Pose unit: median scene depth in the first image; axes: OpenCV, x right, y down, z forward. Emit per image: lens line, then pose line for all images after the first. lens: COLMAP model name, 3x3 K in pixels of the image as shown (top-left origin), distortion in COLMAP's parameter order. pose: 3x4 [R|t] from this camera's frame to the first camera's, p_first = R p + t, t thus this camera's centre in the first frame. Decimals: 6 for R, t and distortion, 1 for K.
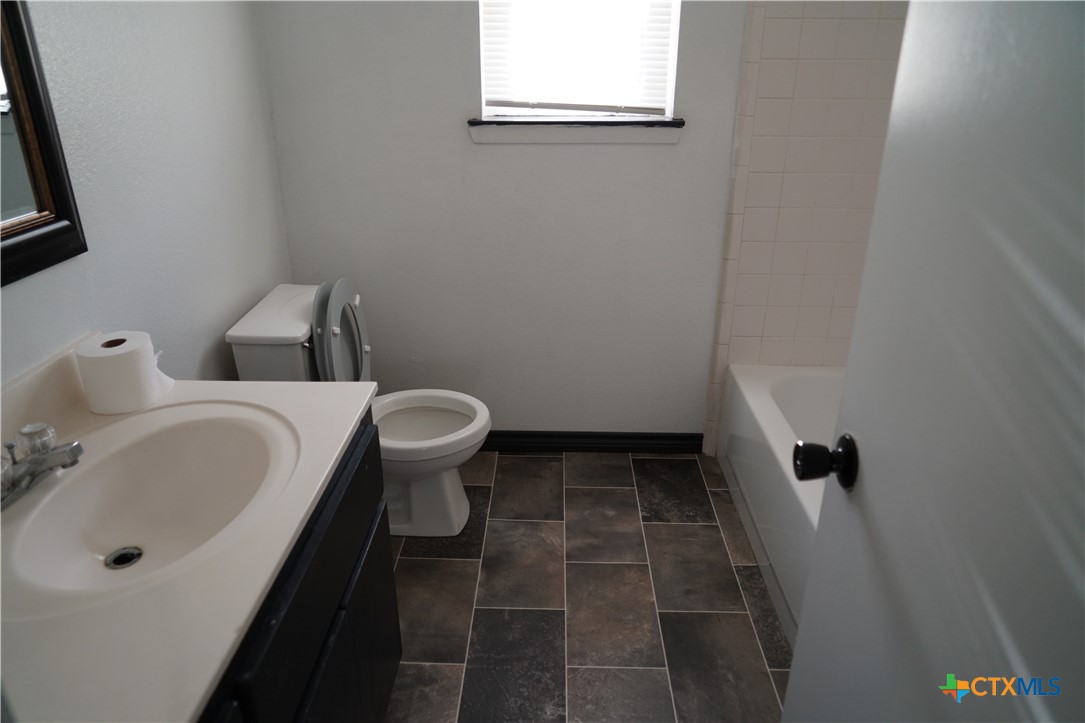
lens RADIAL K [[721.4, 0, 542.5], [0, 721.4, 361.5], [0, 0, 1]] dist [-0.039388, 0.029071]
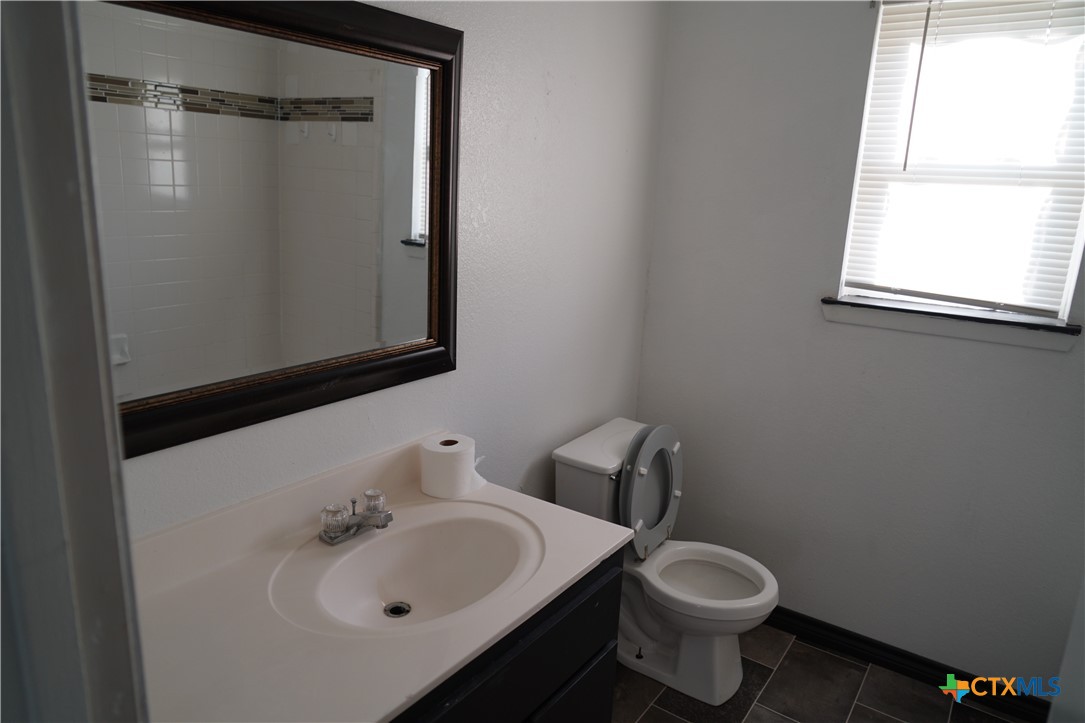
lens RADIAL K [[721.4, 0, 542.5], [0, 721.4, 361.5], [0, 0, 1]] dist [-0.039388, 0.029071]
pose [[0.829331, 0.162386, -0.534640, 0.147221], [-0.255563, 0.961127, -0.104507, -0.051056], [0.496887, 0.223305, 0.838593, -0.030222]]
